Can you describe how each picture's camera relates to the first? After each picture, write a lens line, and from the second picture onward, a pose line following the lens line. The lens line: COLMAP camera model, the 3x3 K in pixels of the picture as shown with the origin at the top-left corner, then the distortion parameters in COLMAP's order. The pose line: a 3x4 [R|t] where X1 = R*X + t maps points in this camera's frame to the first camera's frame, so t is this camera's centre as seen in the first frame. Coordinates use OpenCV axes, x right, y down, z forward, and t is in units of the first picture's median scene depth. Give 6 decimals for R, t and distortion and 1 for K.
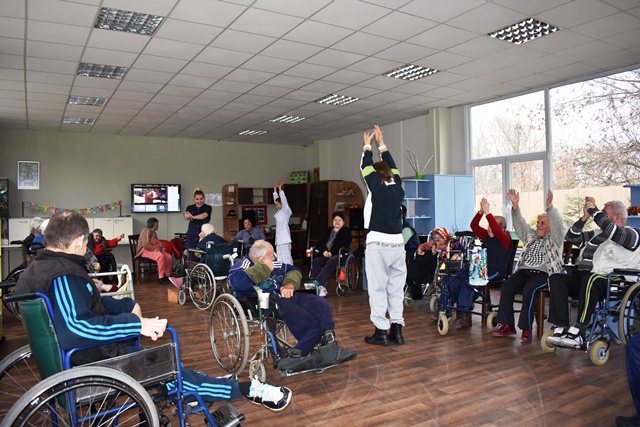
lens RADIAL K [[498.2, 0, 322.7], [0, 498.2, 212.5], [0, 0, 1]] dist [-0.096124, 0.016932]
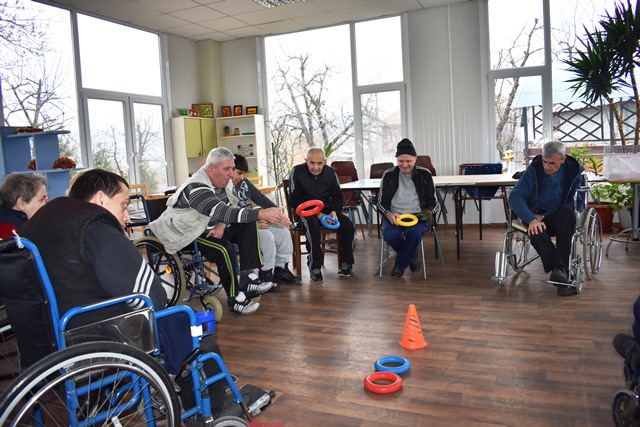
lens RADIAL K [[498.2, 0, 324.8], [0, 498.2, 212.3], [0, 0, 1]] dist [-0.096124, 0.016932]
pose [[-0.585595, -0.052585, 0.808896, -0.346407], [0.051694, 0.993440, 0.102005, 0.024870], [-0.808954, 0.101549, -0.579035, 1.399217]]
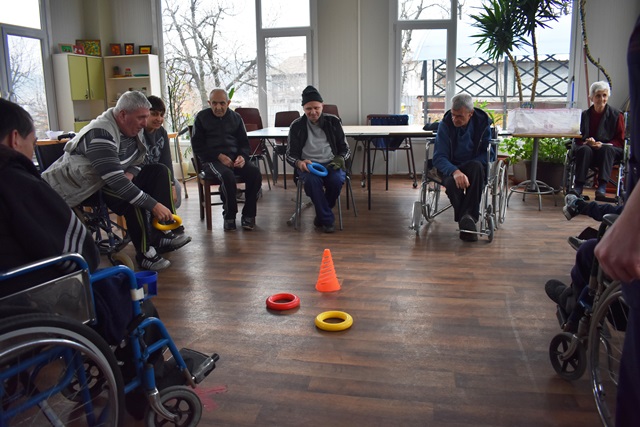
lens RADIAL K [[498.2, 0, 324.7], [0, 498.2, 214.0], [0, 0, 1]] dist [-0.096124, 0.016932]
pose [[-0.750462, -0.127342, 0.648529, -0.273896], [0.015899, 0.977500, 0.210336, 0.031118], [-0.660722, 0.168160, -0.731552, 1.419432]]
